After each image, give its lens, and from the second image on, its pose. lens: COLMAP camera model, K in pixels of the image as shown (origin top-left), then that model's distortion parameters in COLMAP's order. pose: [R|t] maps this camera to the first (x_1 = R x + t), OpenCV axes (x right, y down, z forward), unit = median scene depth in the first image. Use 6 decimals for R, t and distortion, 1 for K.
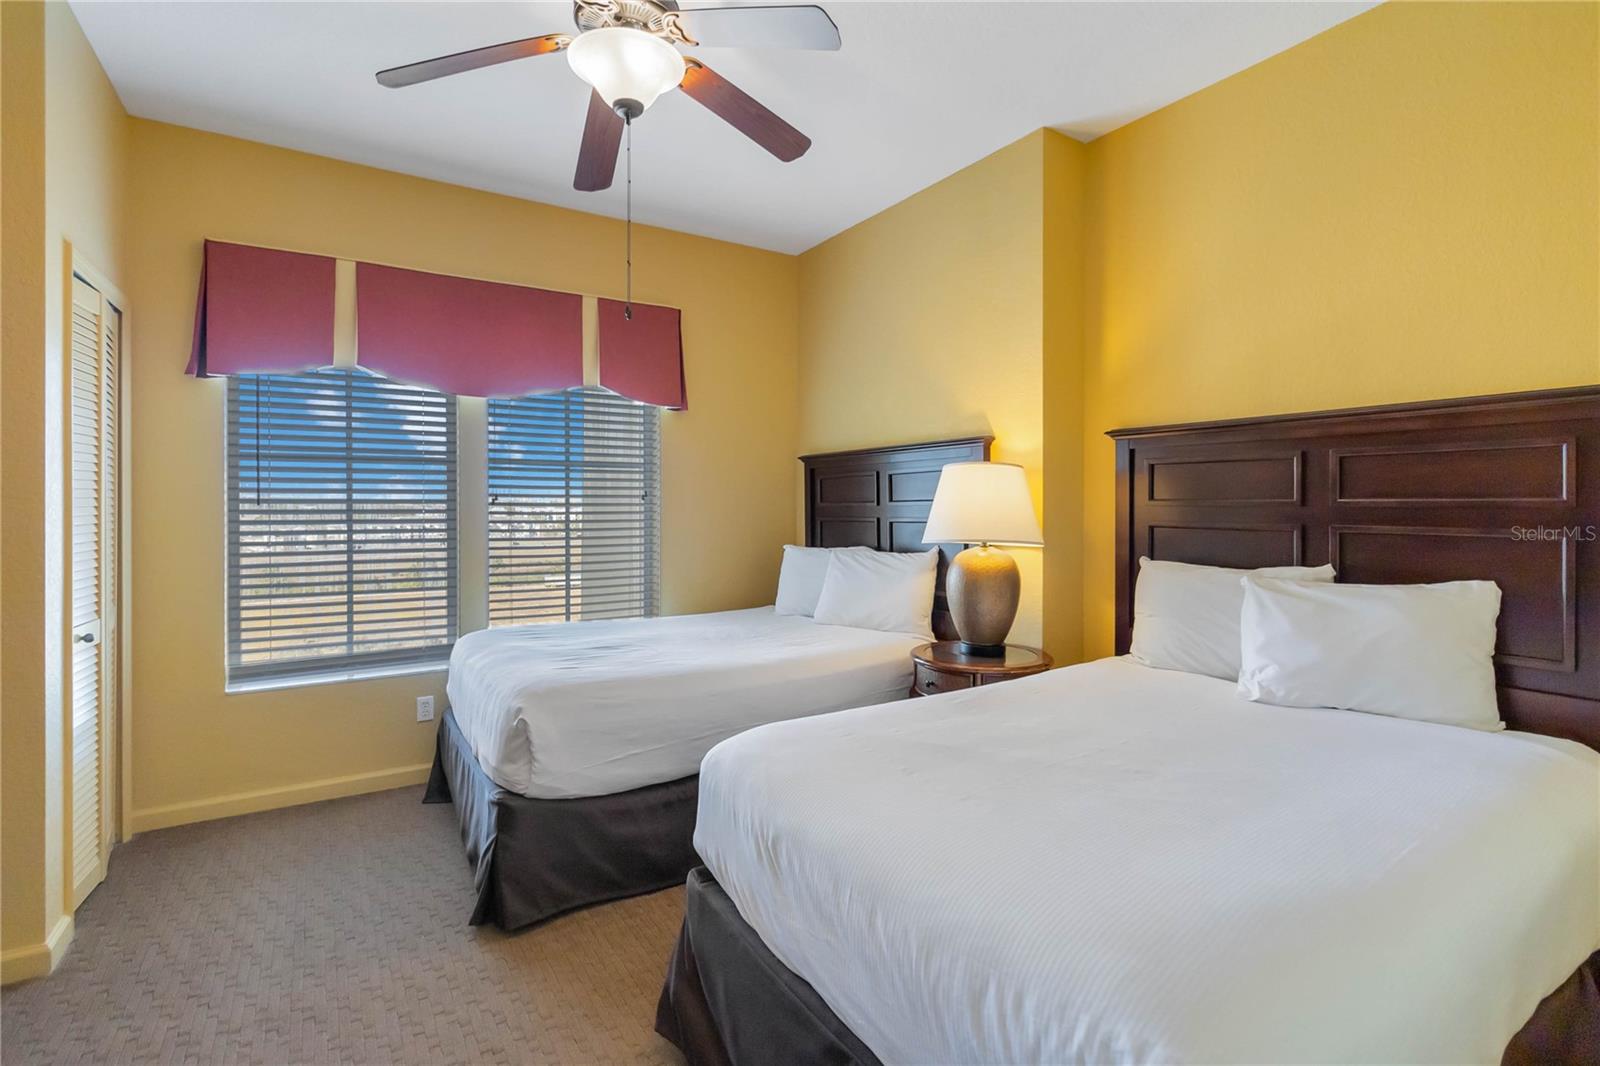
lens RADIAL K [[768.7, 0, 800.5], [0, 768.7, 500.7], [0, 0, 1]] dist [0.001975, 0.000793]
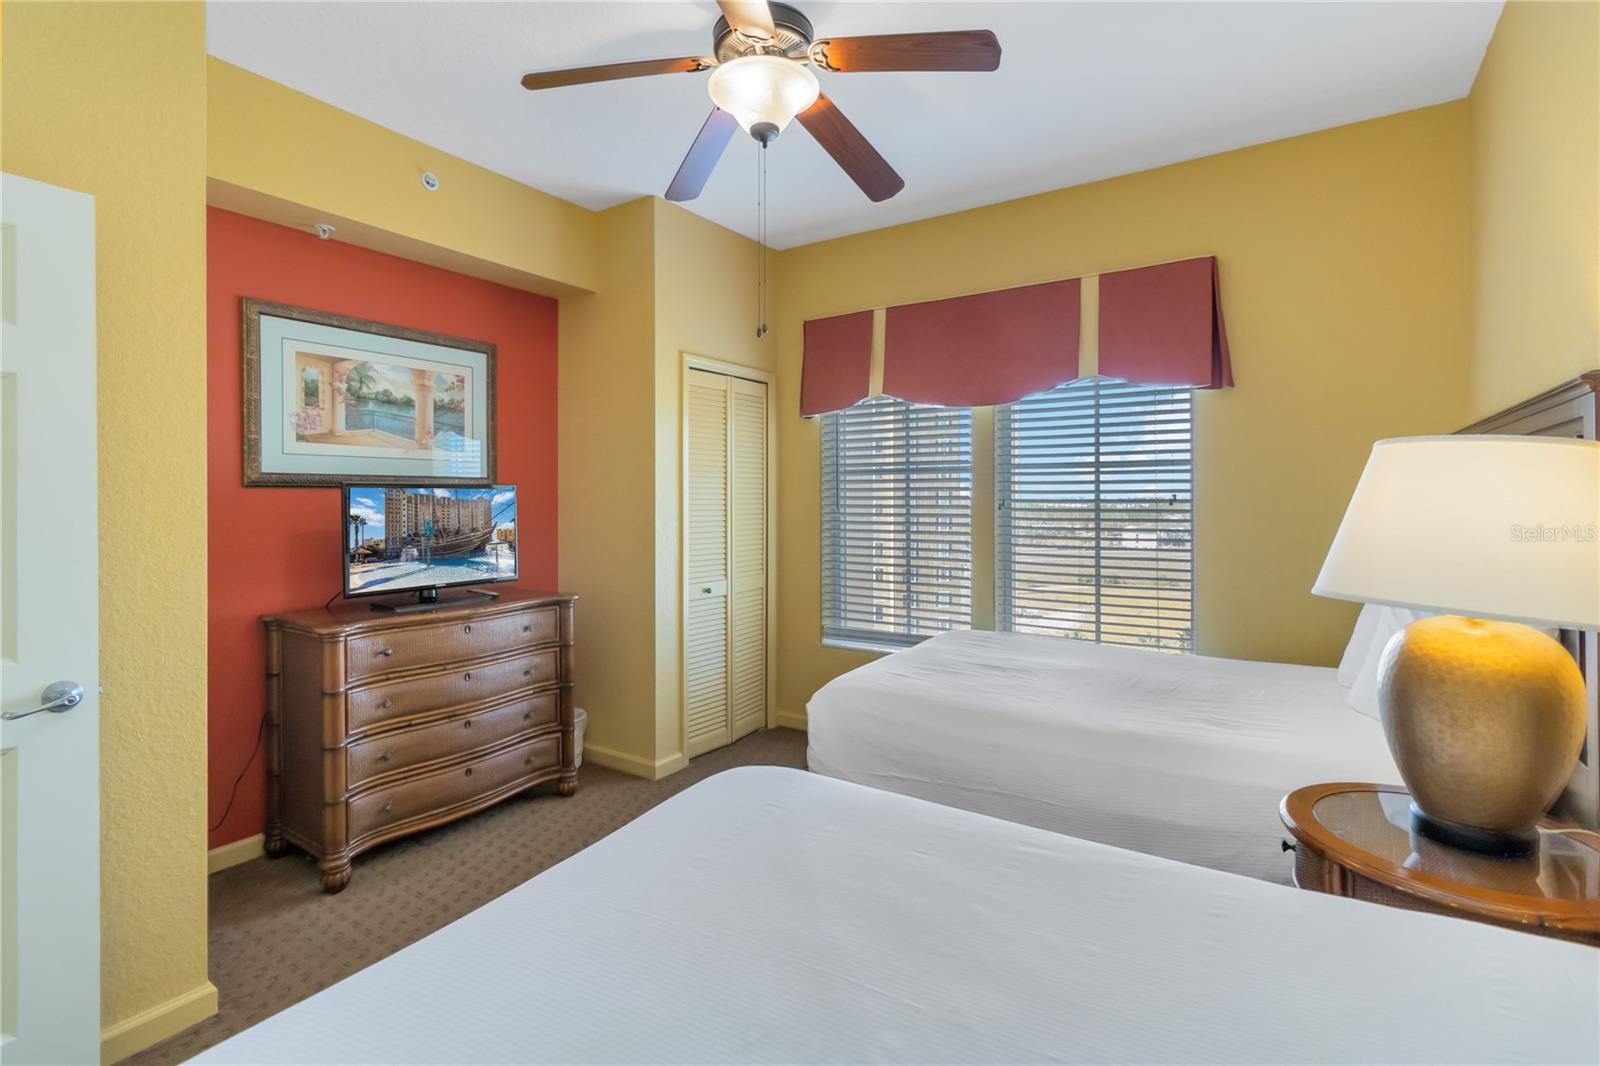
lens RADIAL K [[757.2, 0, 801.2], [0, 757.2, 507.8], [0, 0, 1]] dist [-0.003422, -0.000607]
pose [[0.402227, 0.009389, -0.915492, 0.461104], [0.006204, 0.999897, 0.012981, -0.014136], [0.915519, -0.010901, 0.402128, 0.403533]]
